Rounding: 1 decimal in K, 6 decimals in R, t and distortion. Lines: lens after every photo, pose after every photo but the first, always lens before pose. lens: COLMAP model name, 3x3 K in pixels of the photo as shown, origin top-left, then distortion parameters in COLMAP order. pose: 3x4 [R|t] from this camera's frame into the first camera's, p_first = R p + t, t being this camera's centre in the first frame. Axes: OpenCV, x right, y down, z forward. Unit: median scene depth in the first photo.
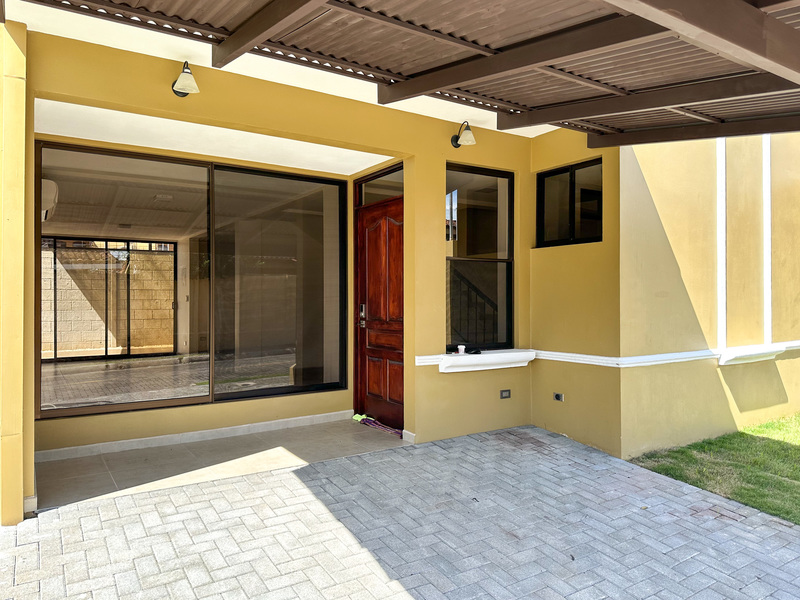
lens RADIAL K [[569.3, 0, 400.8], [0, 569.3, 298.3], [0, 0, 1]] dist [0.041914, -0.034019]
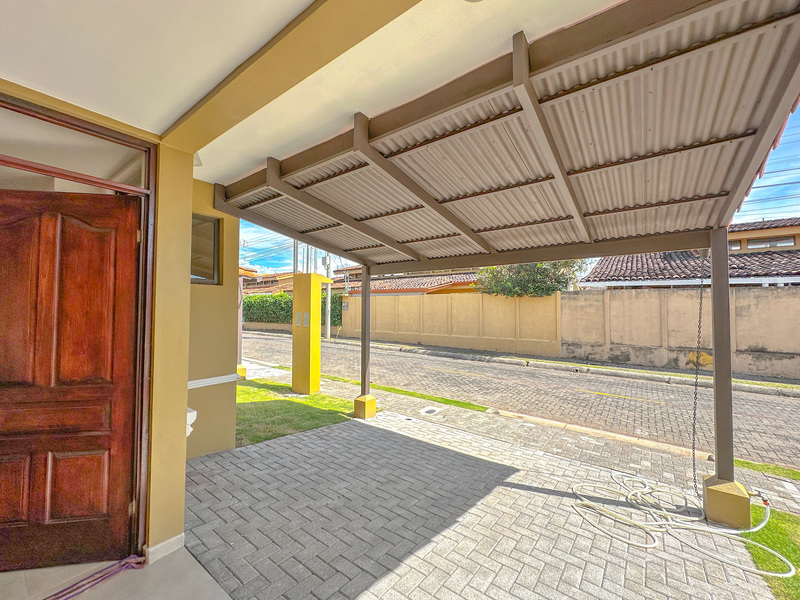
lens RADIAL K [[326.8, 0, 399.4], [0, 326.8, 301.2], [0, 0, 1]] dist [0.003275, 0.001613]
pose [[-0.350702, 0.023898, 0.936182, -0.576512], [-0.006198, 0.999593, -0.027839, -0.057793], [-0.936467, -0.015565, -0.350411, 1.090891]]
